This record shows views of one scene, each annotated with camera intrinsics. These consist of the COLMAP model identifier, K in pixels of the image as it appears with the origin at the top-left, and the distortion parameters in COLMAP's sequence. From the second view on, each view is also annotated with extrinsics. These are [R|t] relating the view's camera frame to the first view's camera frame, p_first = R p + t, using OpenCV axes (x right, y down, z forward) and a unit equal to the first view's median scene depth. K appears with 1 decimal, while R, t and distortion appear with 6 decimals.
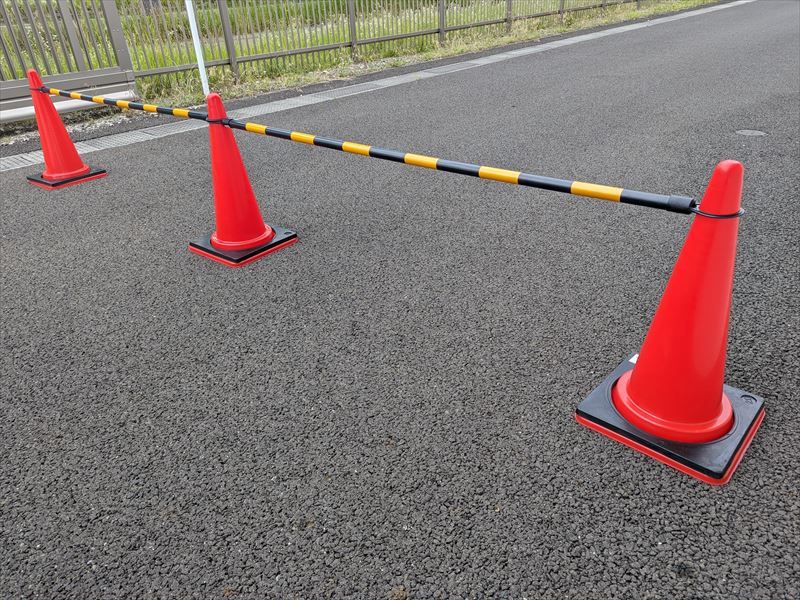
lens RADIAL K [[564.6, 0, 399.2], [0, 564.6, 299.2], [0, 0, 1]] dist [0.032854, -0.002947]
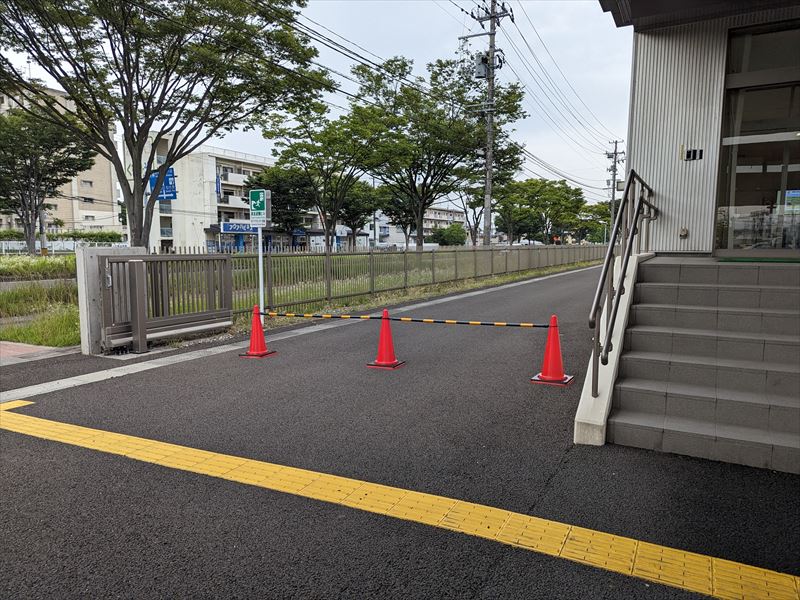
lens RADIAL K [[564.6, 0, 400.9], [0, 564.6, 302.1], [0, 0, 1]] dist [0.032854, -0.002947]
pose [[0.952254, -0.002550, 0.305296, -0.283700], [0.135140, 0.900190, -0.413998, 0.170763], [-0.273769, 0.435489, 0.857555, -0.275214]]
